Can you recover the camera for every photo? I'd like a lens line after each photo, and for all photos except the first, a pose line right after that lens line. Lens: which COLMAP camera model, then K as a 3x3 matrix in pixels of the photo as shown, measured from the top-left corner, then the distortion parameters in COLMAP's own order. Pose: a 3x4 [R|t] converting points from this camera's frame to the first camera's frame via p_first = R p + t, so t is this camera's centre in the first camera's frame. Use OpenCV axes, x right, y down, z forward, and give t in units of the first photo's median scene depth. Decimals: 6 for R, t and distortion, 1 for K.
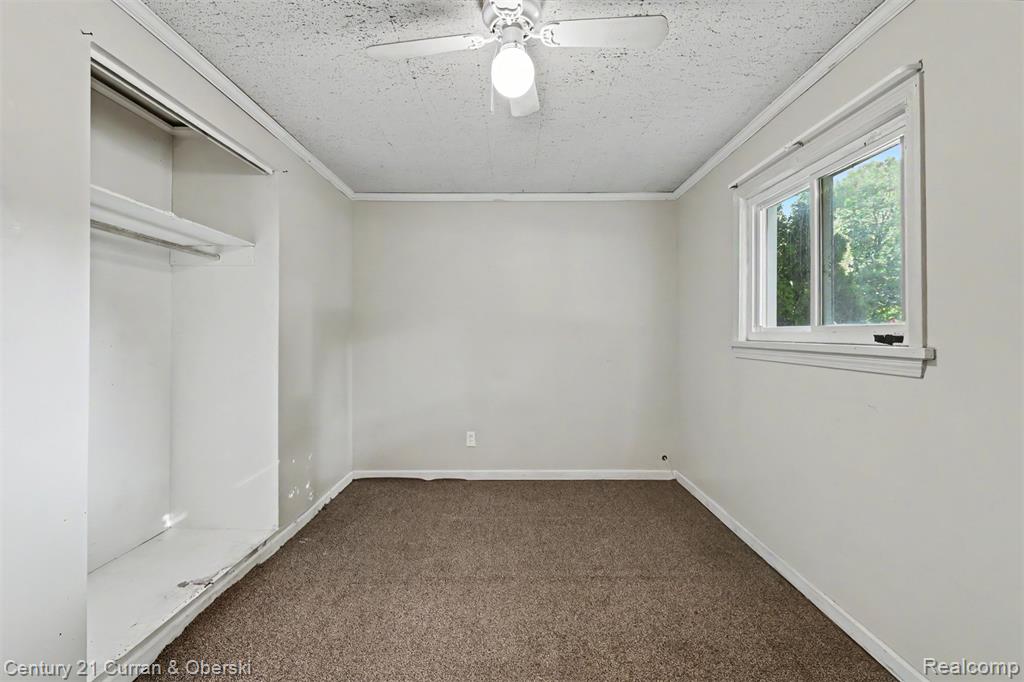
lens RADIAL K [[455.4, 0, 512.0], [0, 455.4, 341.0], [0, 0, 1]] dist [0.001656, 0.003638]
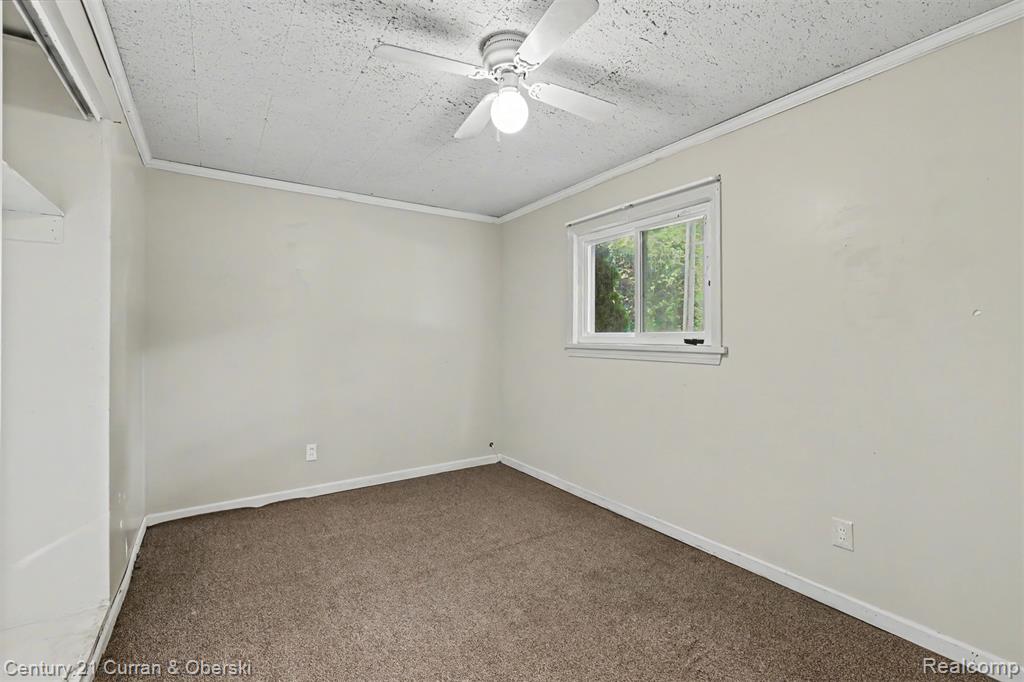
lens RADIAL K [[445.2, 0, 510.1], [0, 445.2, 345.9], [0, 0, 1]] dist [0.011585, 0.000362]
pose [[0.836002, -0.012089, 0.548594, -0.365570], [0.010223, 0.999927, 0.006457, -0.003731], [-0.548631, 0.000210, 0.836064, 0.032174]]
